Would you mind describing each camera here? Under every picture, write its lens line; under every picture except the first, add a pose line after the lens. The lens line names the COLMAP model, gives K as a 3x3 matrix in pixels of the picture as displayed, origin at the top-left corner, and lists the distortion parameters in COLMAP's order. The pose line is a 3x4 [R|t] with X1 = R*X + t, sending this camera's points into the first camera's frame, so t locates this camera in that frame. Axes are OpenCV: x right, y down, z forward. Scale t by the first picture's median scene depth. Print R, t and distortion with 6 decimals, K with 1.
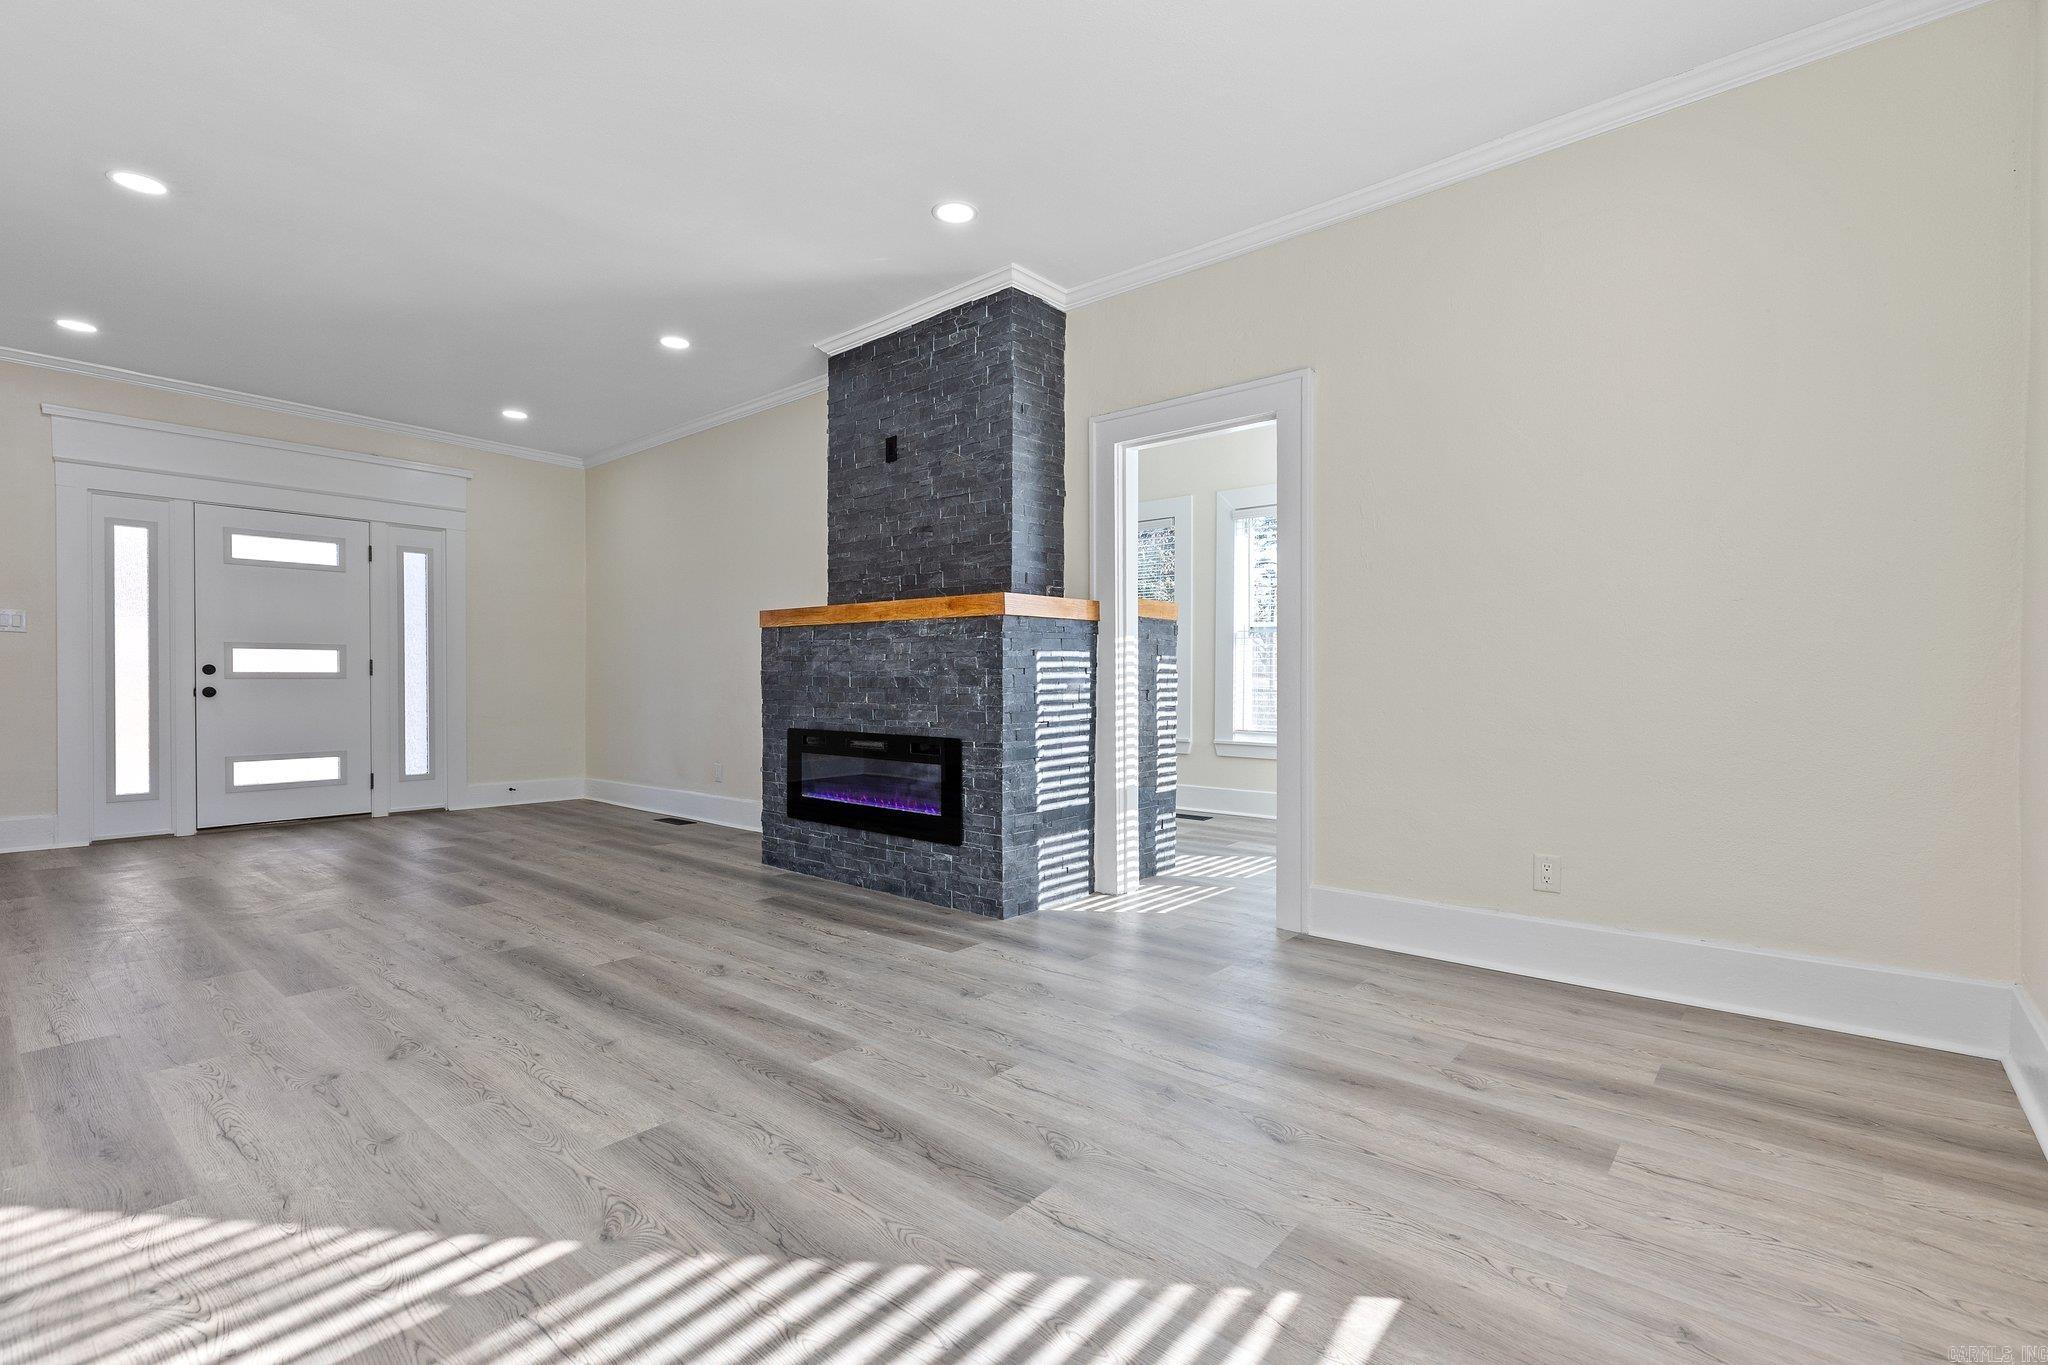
lens RADIAL K [[923.2, 0, 1027.2], [0, 923.2, 687.1], [0, 0, 1]] dist [-0.004034, 0.000804]
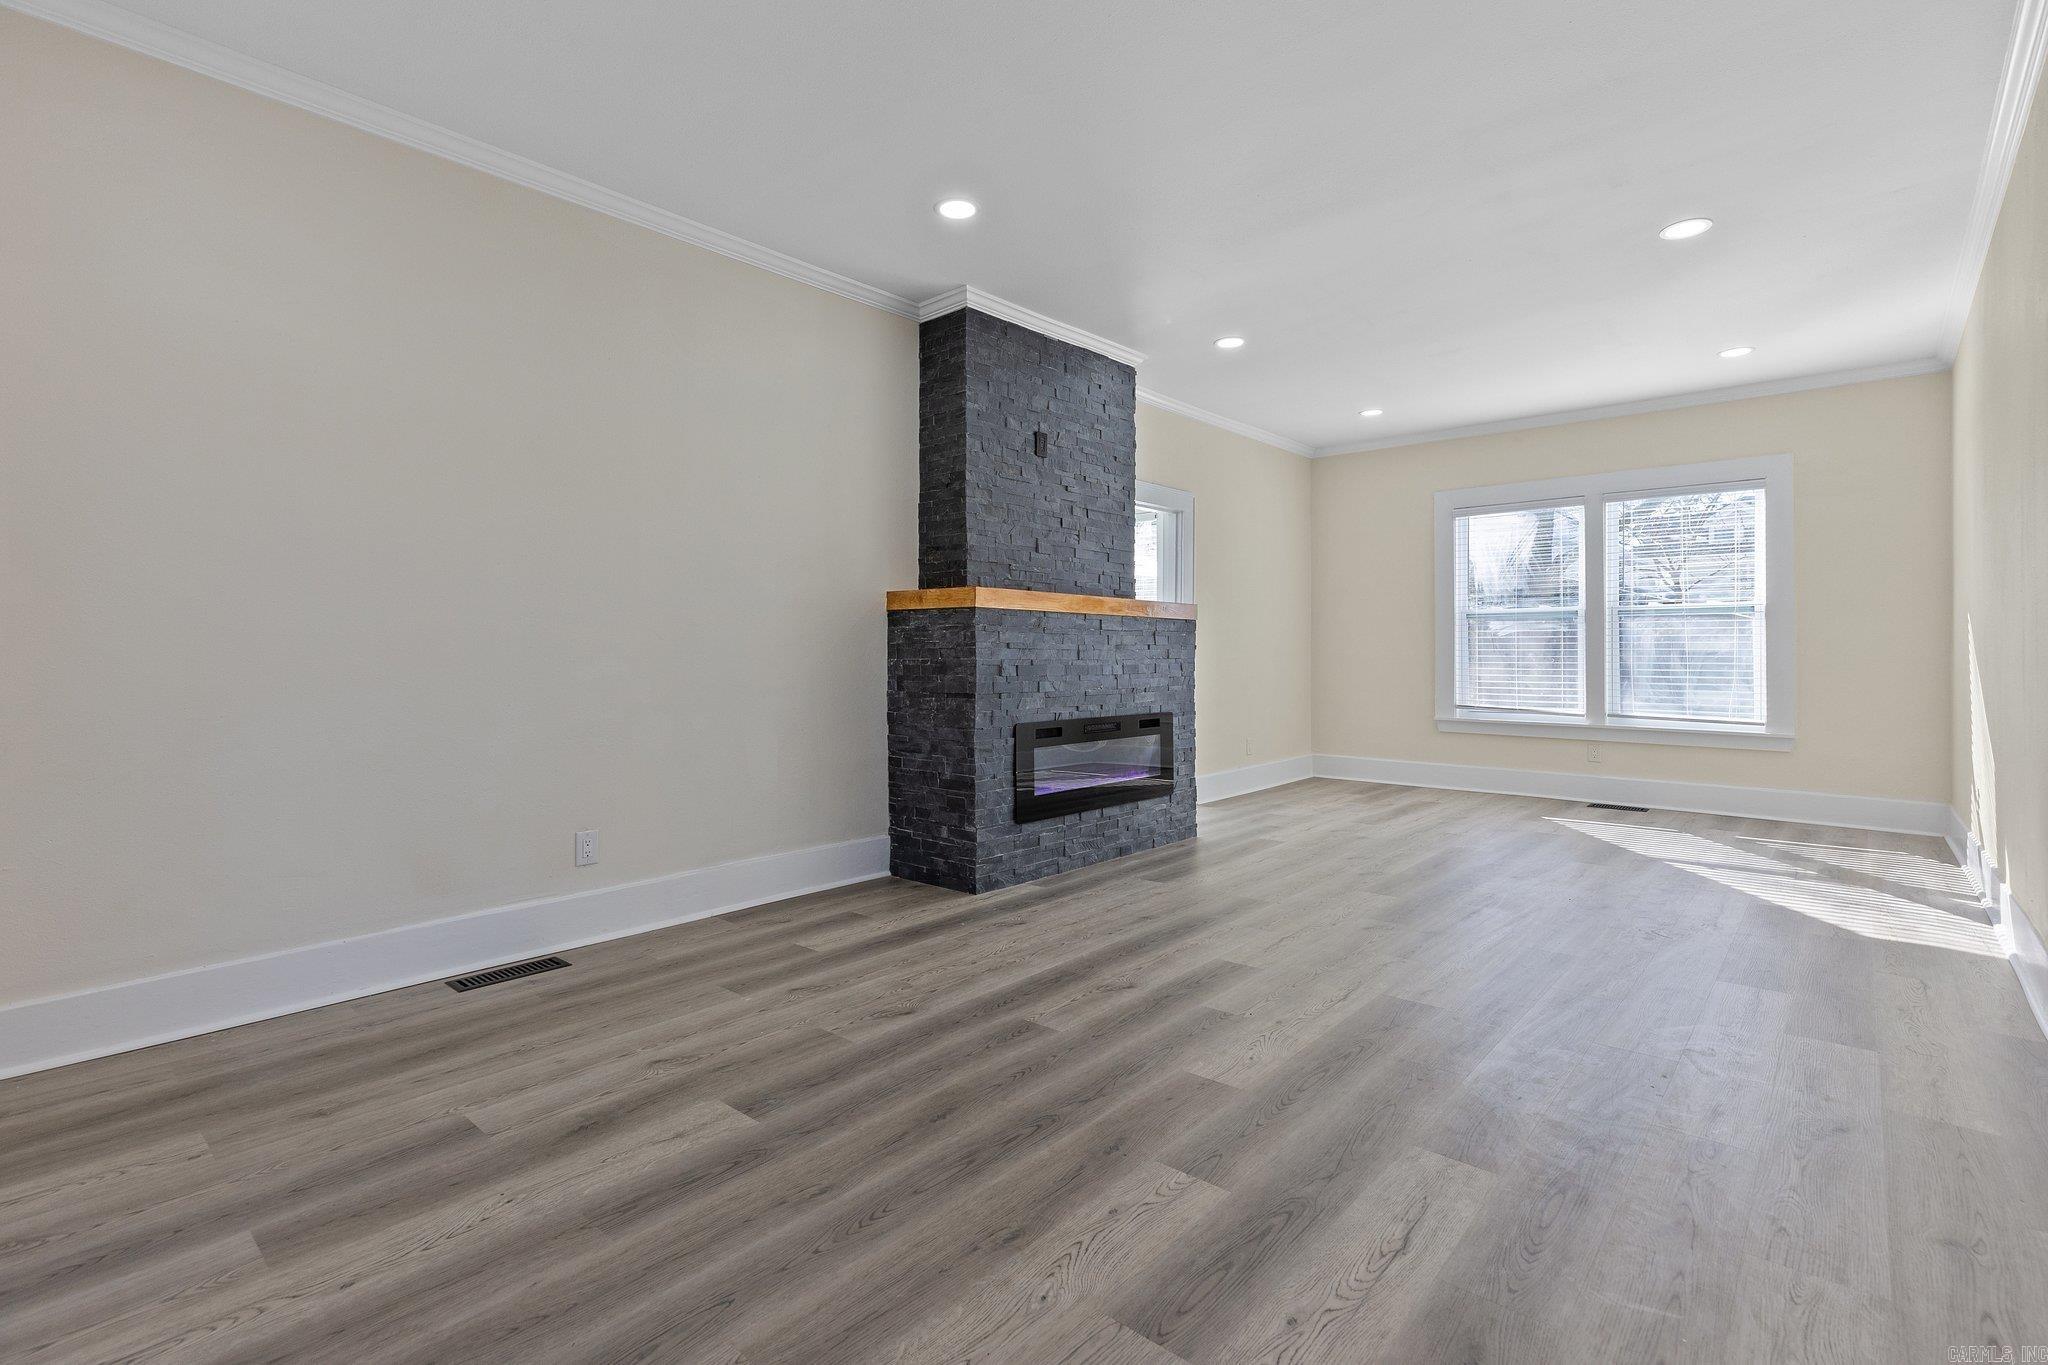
lens RADIAL K [[923.2, 0, 1023.2], [0, 923.2, 662.2], [0, 0, 1]] dist [-0.004034, 0.000804]
pose [[0.063395, -0.005106, 0.997975, -1.295190], [0.023211, 0.999724, 0.003640, -0.020825], [-0.997719, 0.022933, 0.063496, 1.056197]]
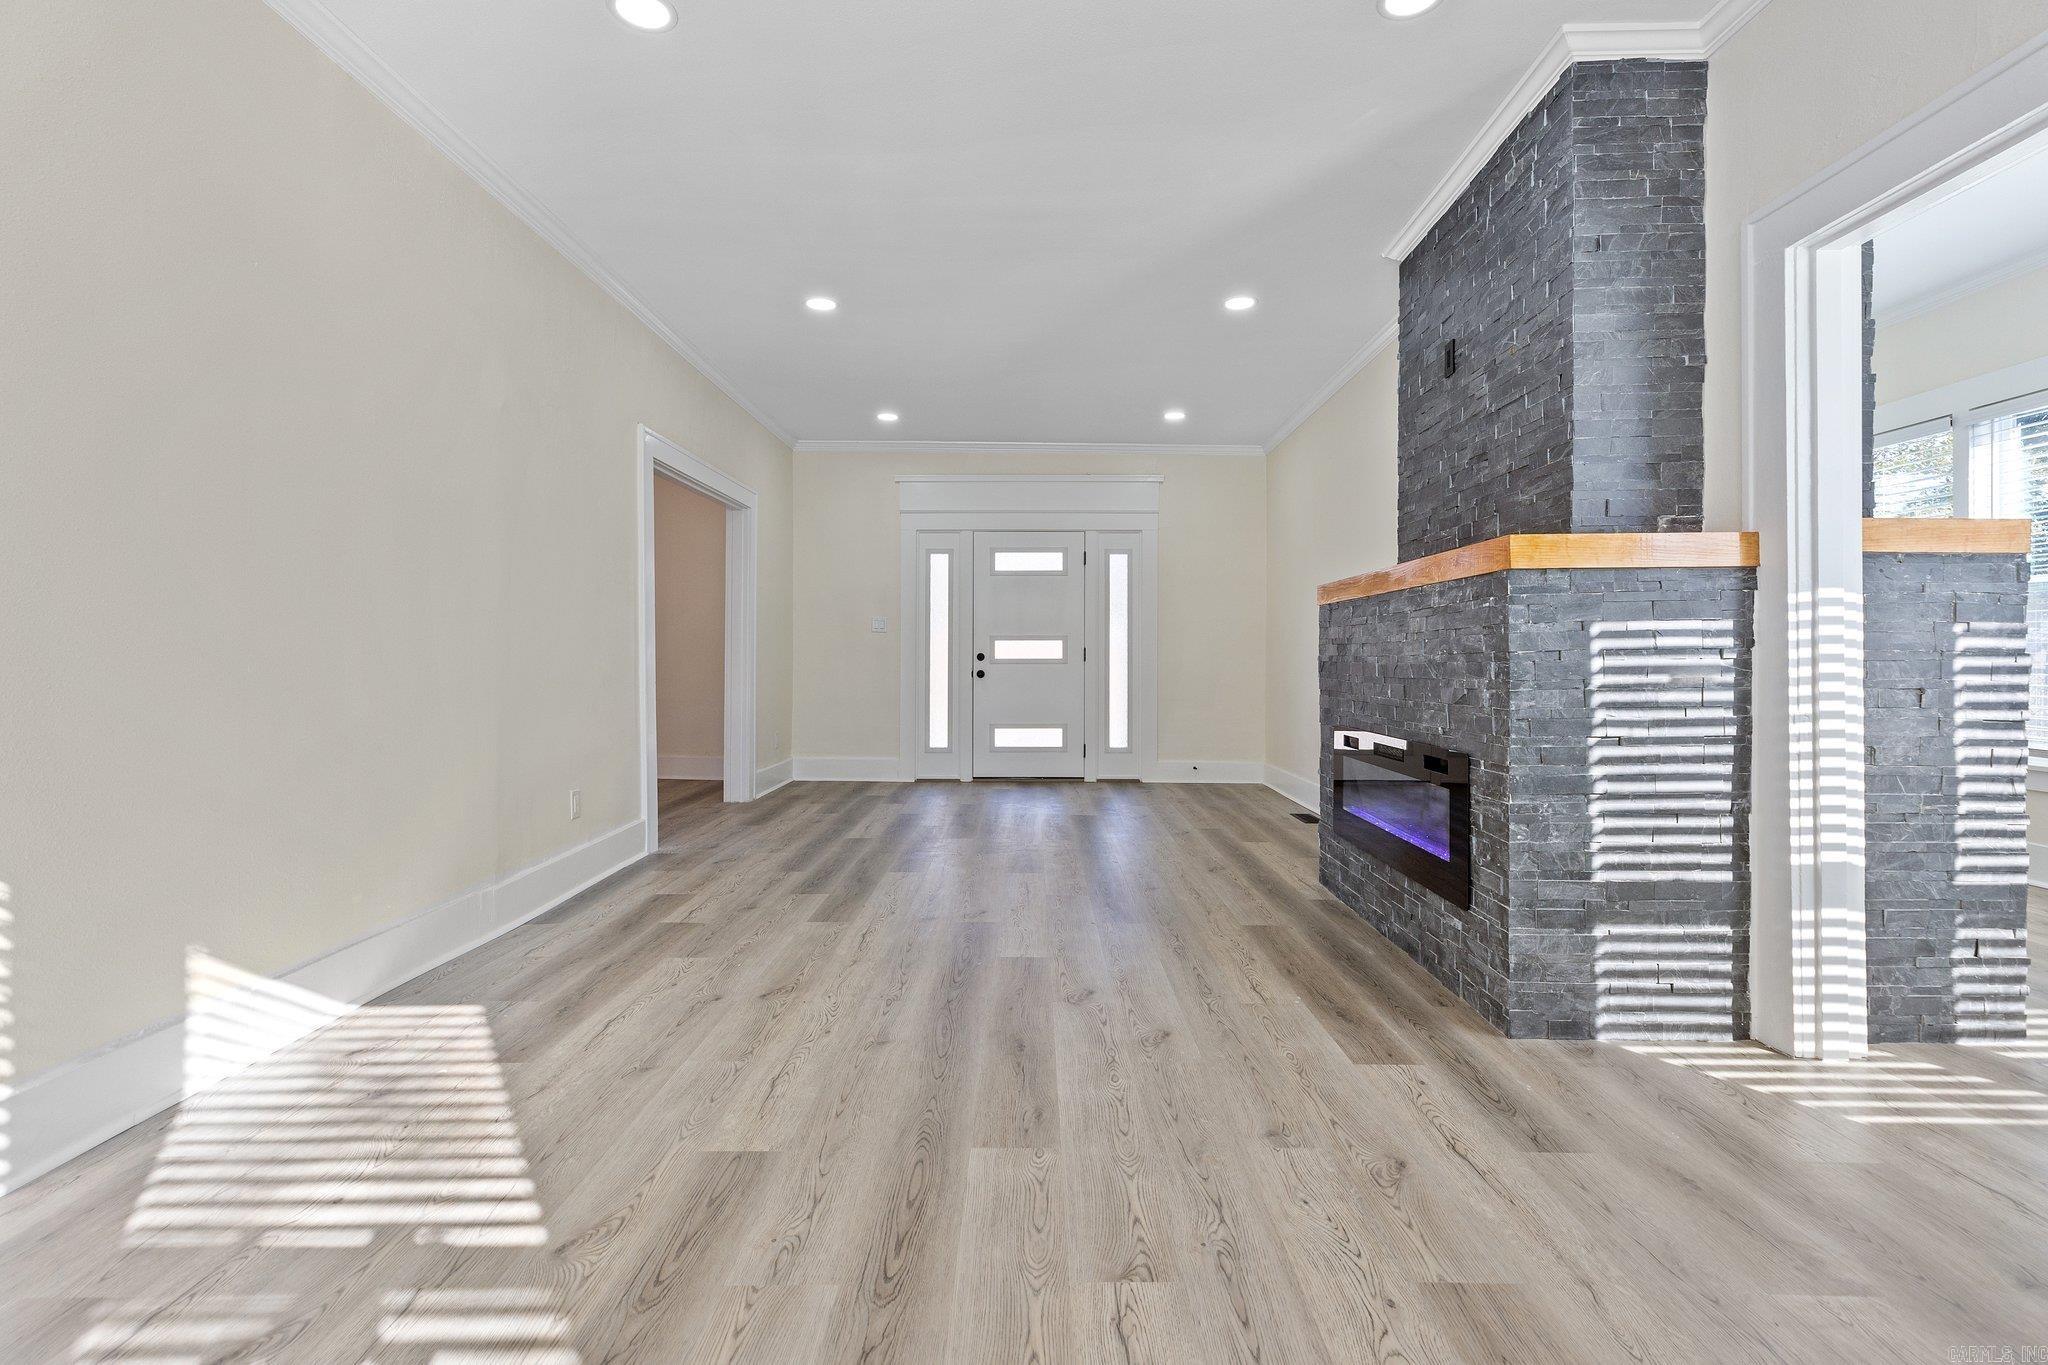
lens RADIAL K [[923.2, 0, 1025.4], [0, 923.2, 657.8], [0, 0, 1]] dist [-0.004034, 0.000804]
pose [[0.637765, -0.003926, -0.770221, 0.228955], [-0.006940, 0.999917, -0.010843, -0.005276], [0.770200, 0.012261, 0.637685, 0.287192]]
